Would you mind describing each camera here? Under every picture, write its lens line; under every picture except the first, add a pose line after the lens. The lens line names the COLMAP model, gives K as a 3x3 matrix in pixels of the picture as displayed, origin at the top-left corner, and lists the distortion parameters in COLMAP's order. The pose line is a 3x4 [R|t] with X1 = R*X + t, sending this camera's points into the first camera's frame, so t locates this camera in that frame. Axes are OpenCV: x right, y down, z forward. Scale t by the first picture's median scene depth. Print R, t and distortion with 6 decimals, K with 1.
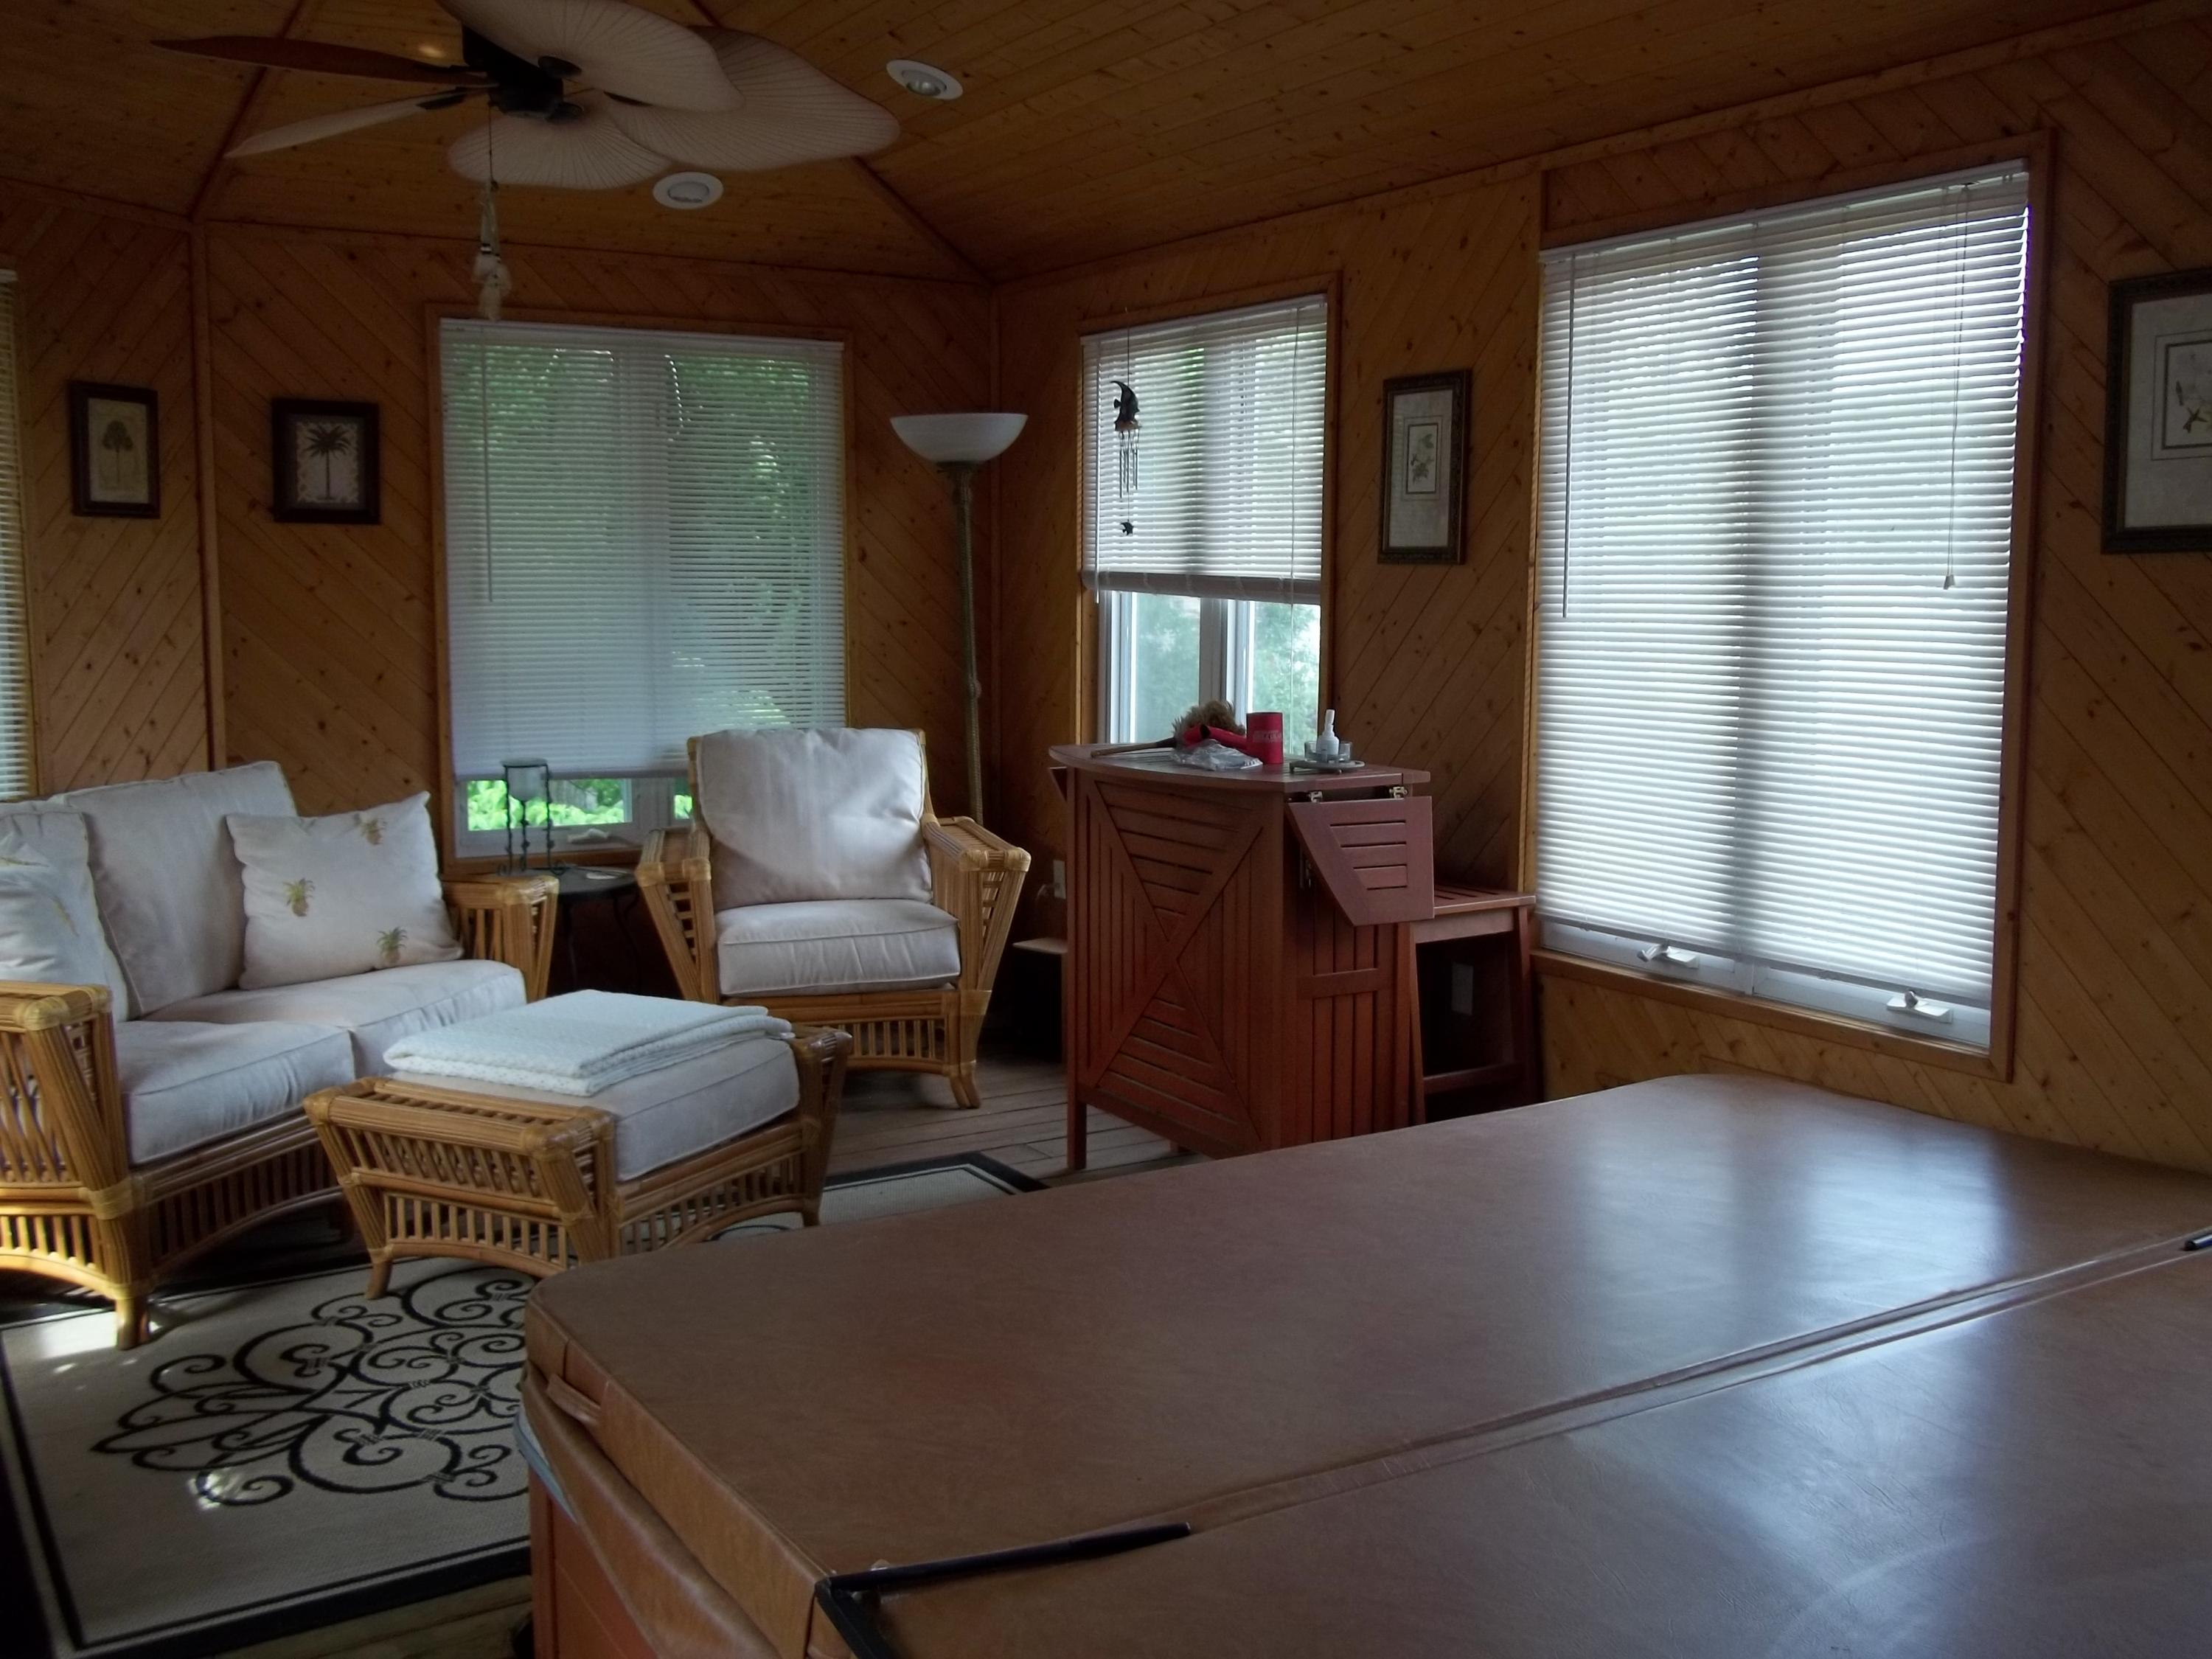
lens RADIAL K [[2107.4, 0, 1097.0], [0, 2107.4, 825.6], [0, 0, 1]] dist [-0.004189, 0.000000]
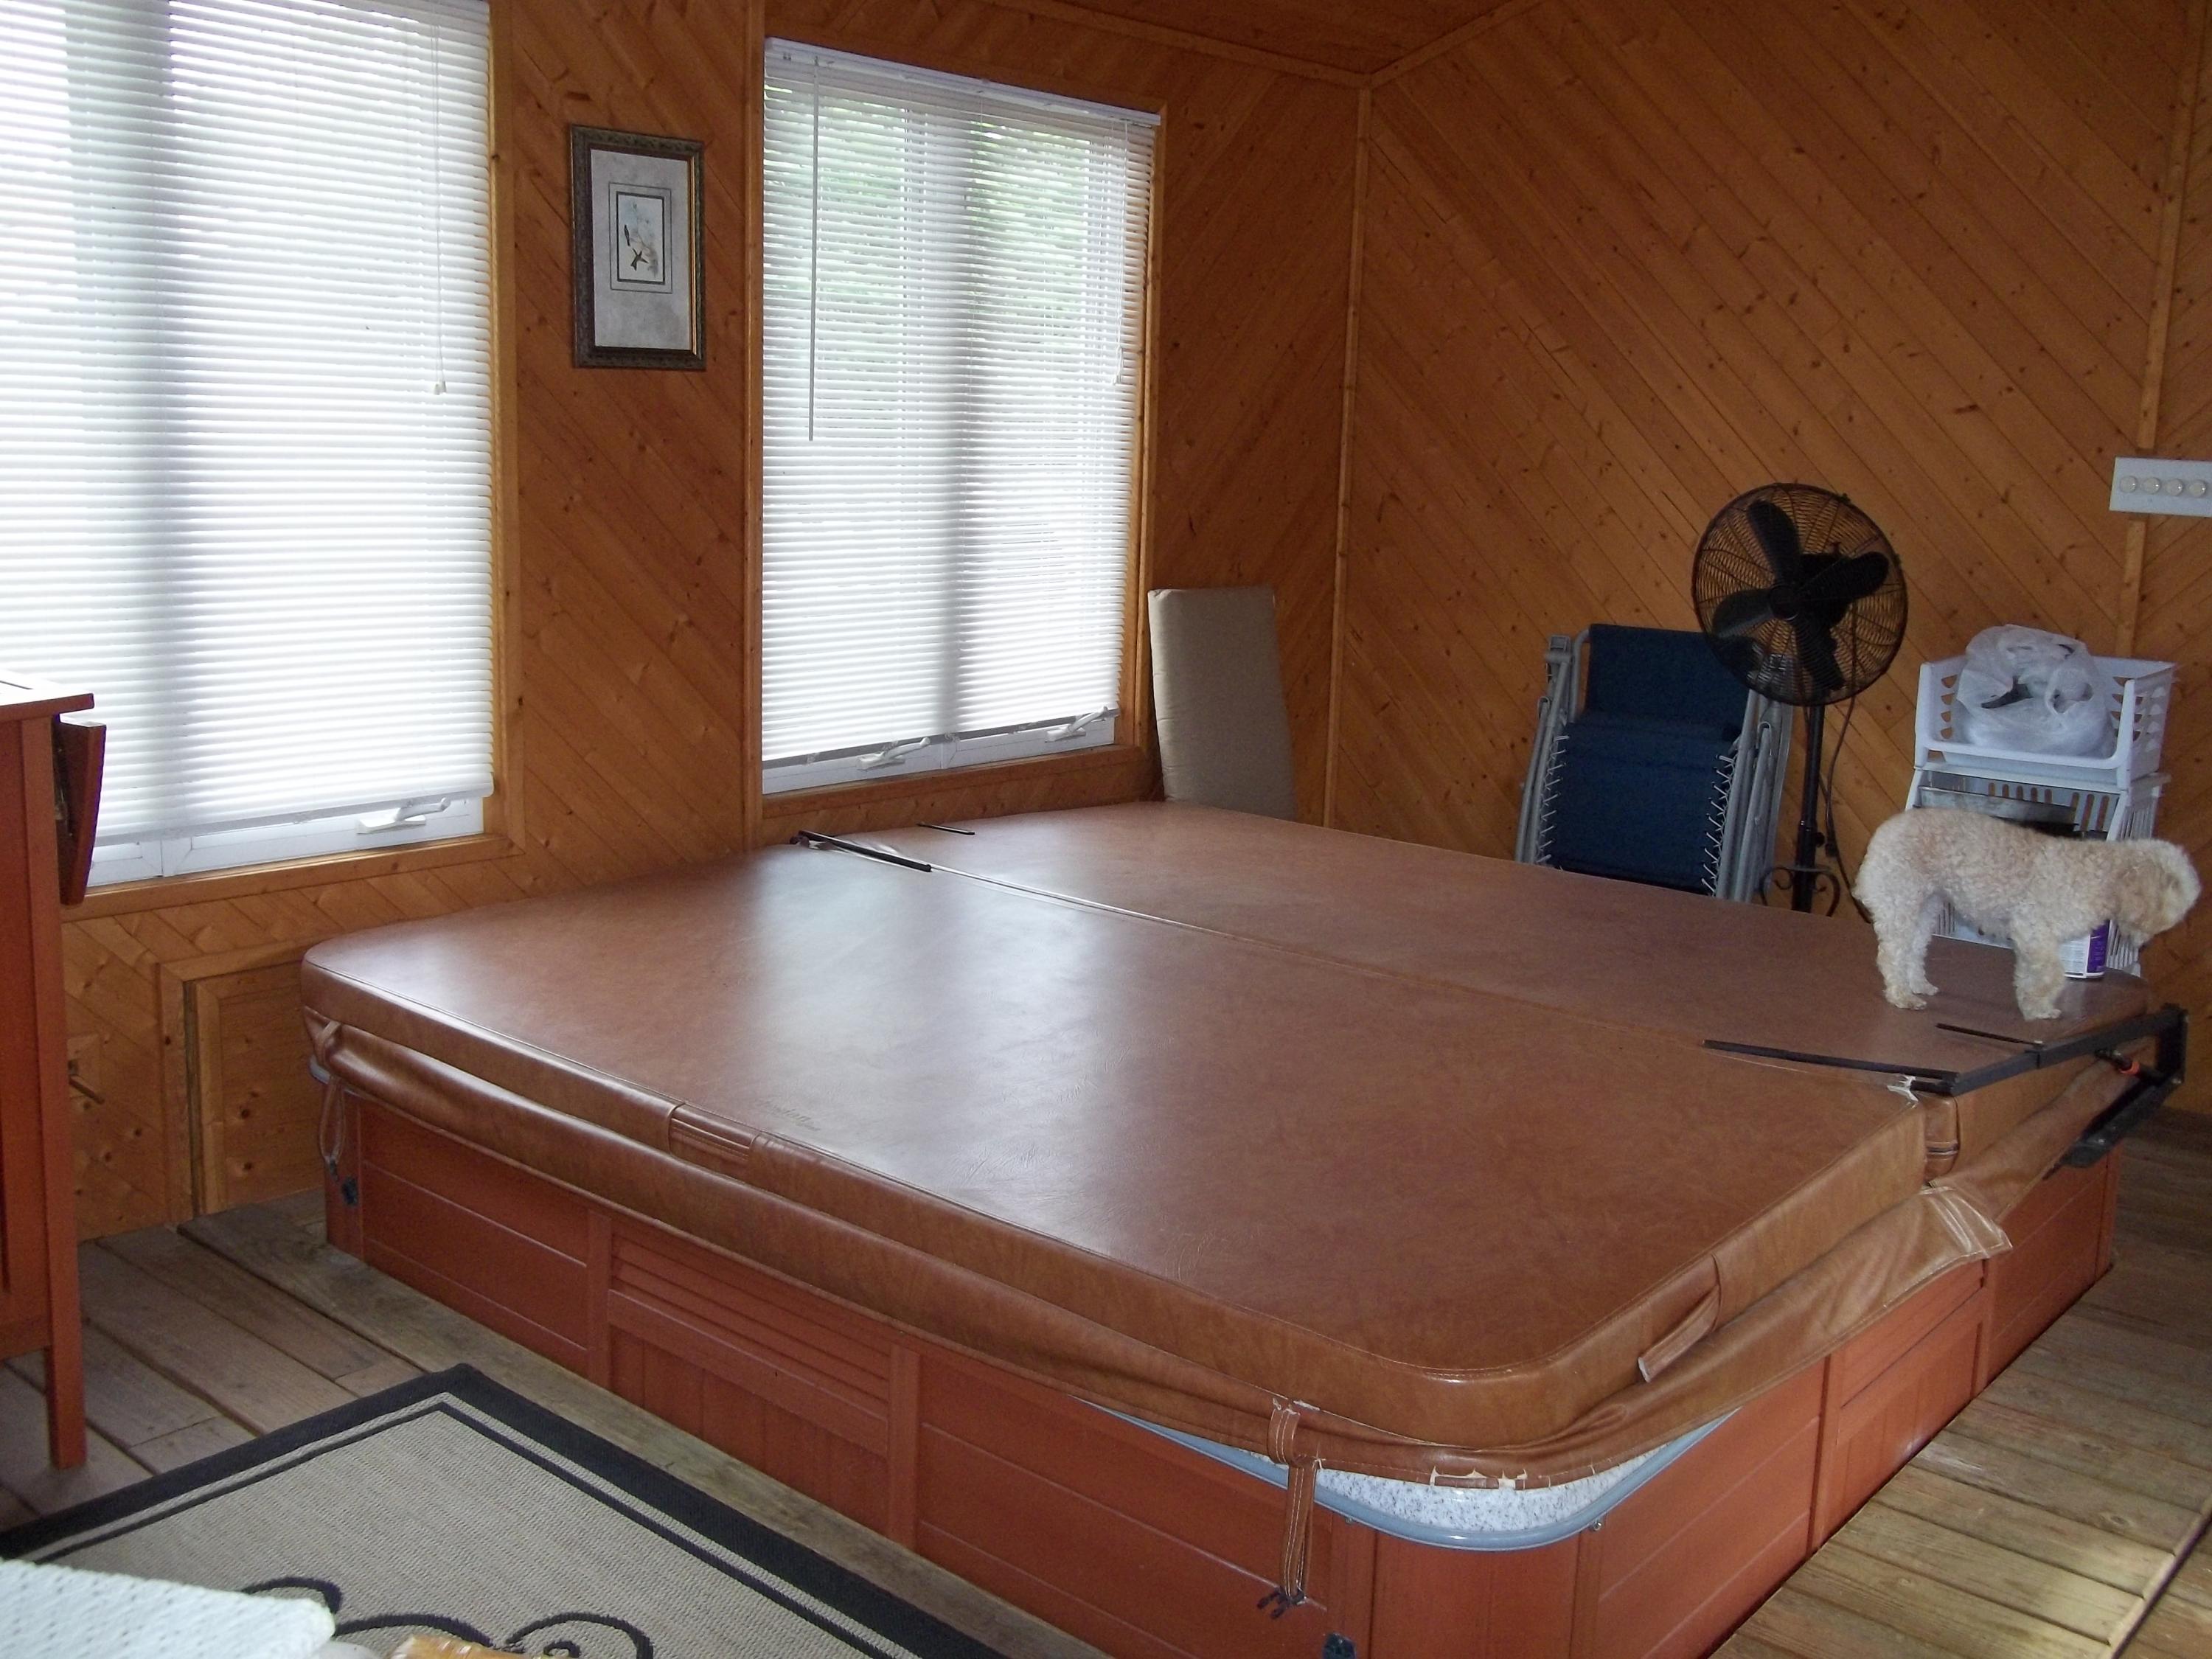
lens RADIAL K [[2107.4, 0, 1097.9], [0, 2107.4, 825.2], [0, 0, 1]] dist [-0.004189, 0.000000]
pose [[-0.316375, -0.187964, 0.929826, -0.922040], [0.086709, 0.970340, 0.225657, -0.153946], [-0.944663, 0.152017, -0.290694, 1.397377]]
